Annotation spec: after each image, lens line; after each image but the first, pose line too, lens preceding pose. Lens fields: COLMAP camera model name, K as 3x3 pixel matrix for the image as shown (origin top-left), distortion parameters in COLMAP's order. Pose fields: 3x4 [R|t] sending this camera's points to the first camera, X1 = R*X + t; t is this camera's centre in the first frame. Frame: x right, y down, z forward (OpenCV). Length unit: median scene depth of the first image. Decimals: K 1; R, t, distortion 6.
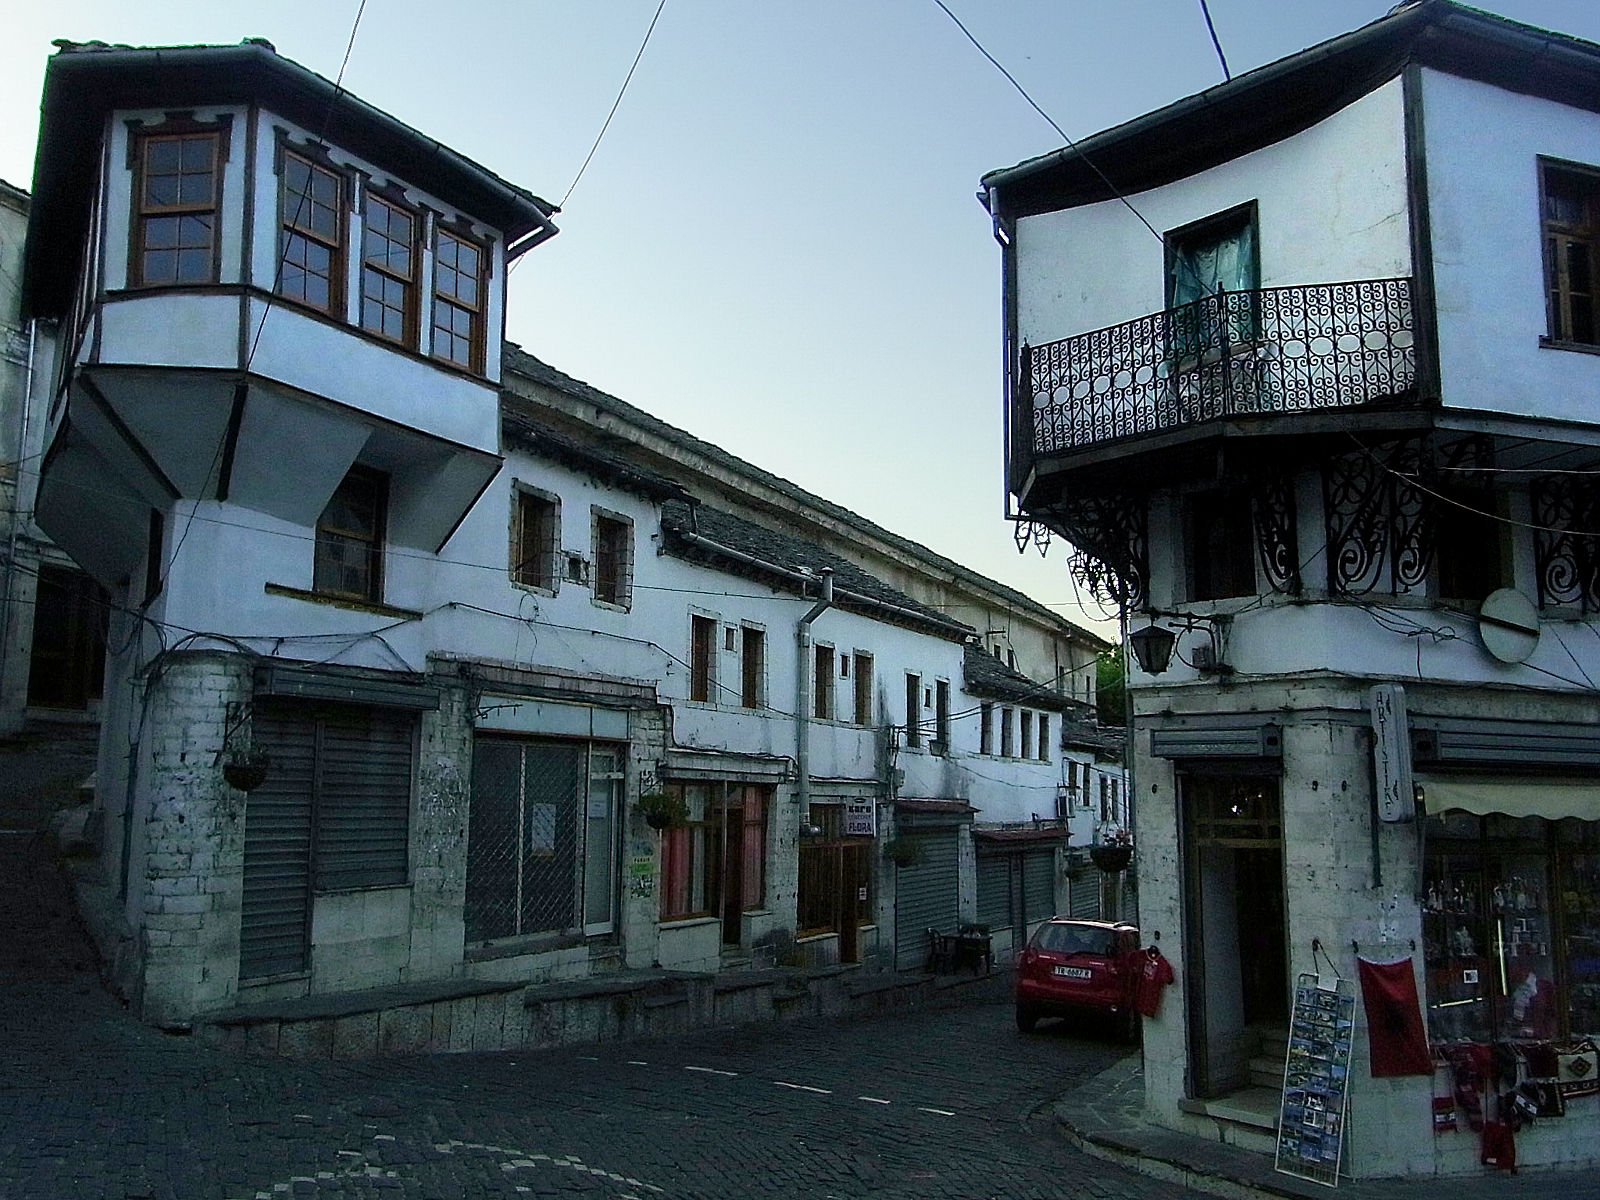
lens RADIAL K [[1413.4, 0, 799.4], [0, 1413.4, 626.8], [0, 0, 1]] dist [0.009974, 0.015071]
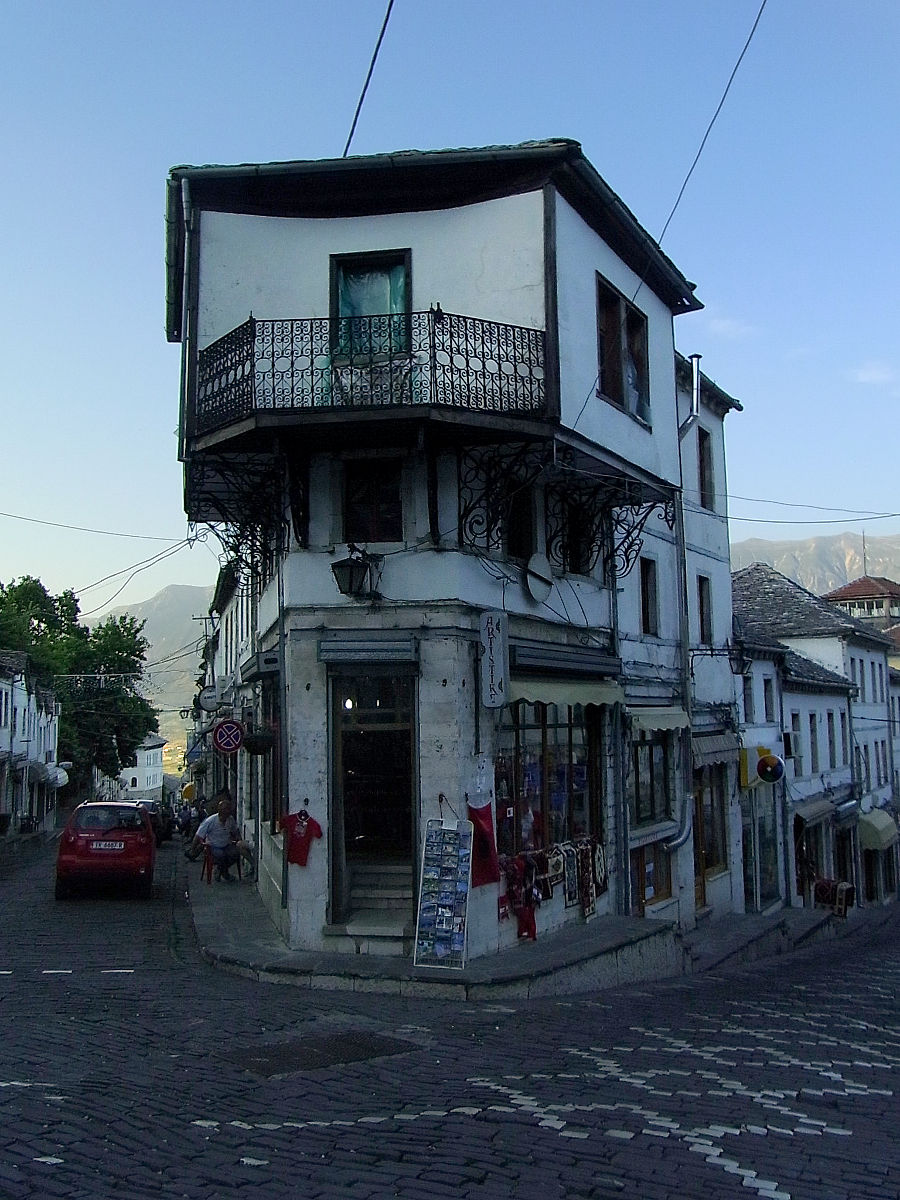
lens RADIAL K [[1060.1, 0, 450.0], [0, 1060.1, 600.0], [0, 0, 1]] dist [0.009974, 0.015071]
pose [[0.752717, 0.055140, 0.656031, -0.310058], [-0.065576, 0.997810, -0.008627, 0.039660], [-0.655071, -0.036527, 0.754684, 0.216894]]
